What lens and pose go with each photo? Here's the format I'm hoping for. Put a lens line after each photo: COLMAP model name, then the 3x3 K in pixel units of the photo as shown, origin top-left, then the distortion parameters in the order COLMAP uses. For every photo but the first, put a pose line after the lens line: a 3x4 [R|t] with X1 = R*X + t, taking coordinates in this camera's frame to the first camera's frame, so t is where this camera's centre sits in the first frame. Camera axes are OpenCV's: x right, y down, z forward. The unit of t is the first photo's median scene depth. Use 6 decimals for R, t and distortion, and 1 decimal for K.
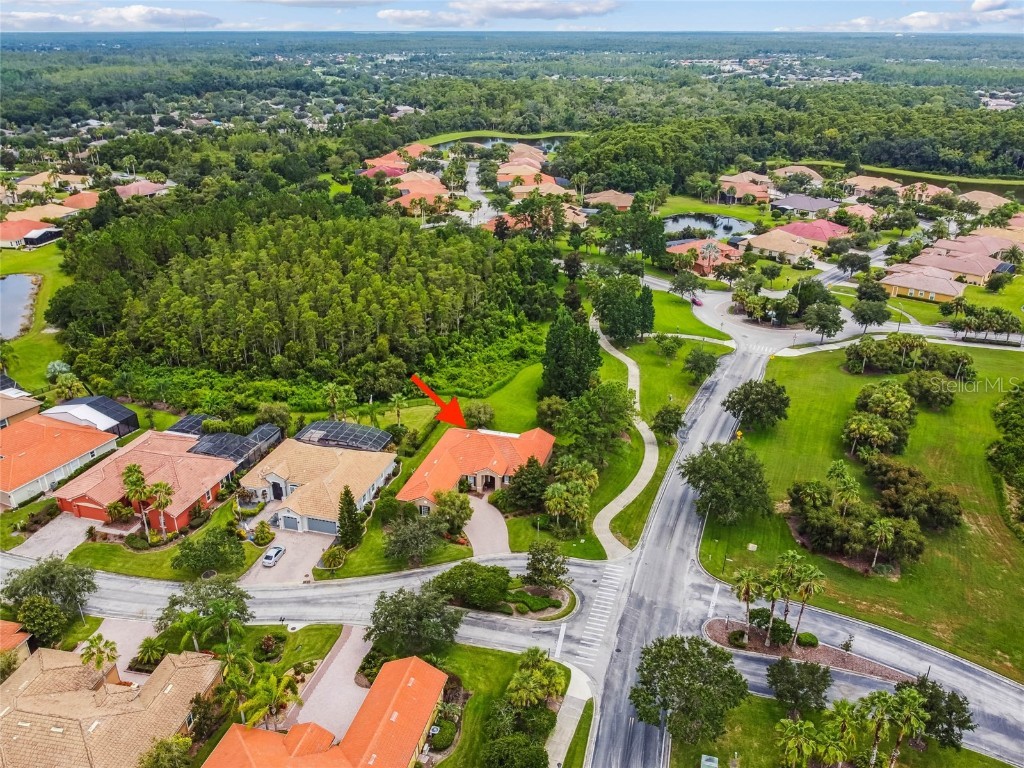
lens RADIAL K [[792.7, 0, 512.0], [0, 792.7, 384.0], [0, 0, 1]] dist [-0.007240, 0.003101]
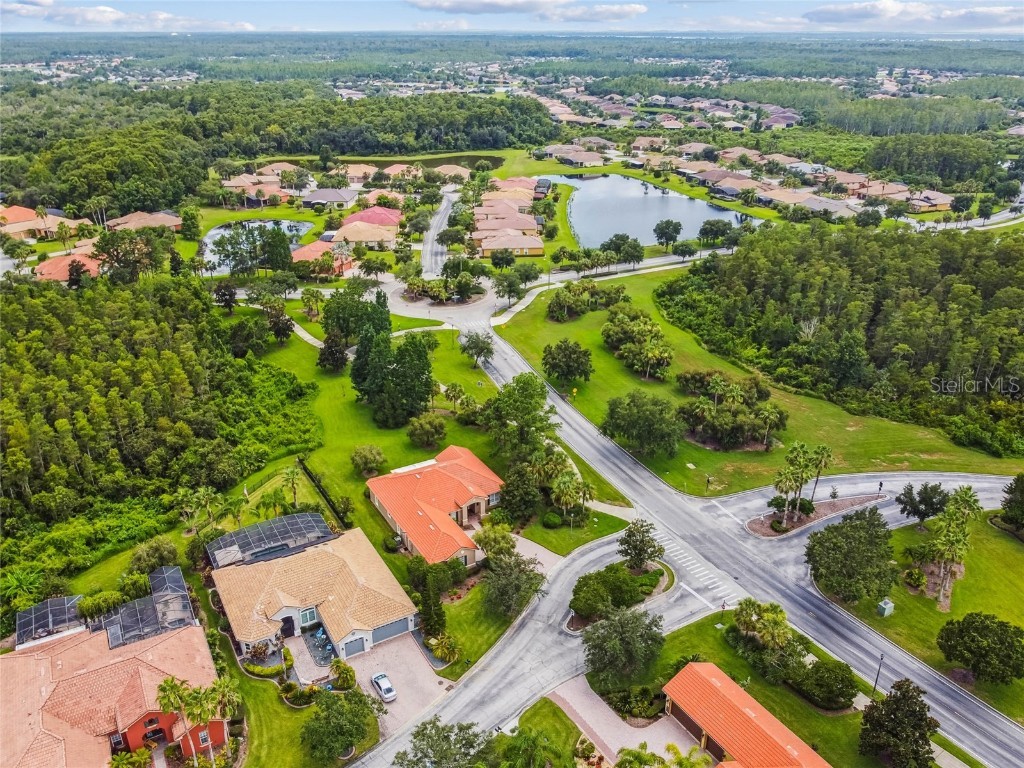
lens RADIAL K [[792.7, 0, 512.0], [0, 792.7, 384.0], [0, 0, 1]] dist [-0.007240, 0.003101]
pose [[0.706463, -0.293010, 0.644247, -0.368527], [0.292669, 0.949747, 0.111021, -0.072013], [-0.644402, 0.110119, 0.756716, 0.161768]]
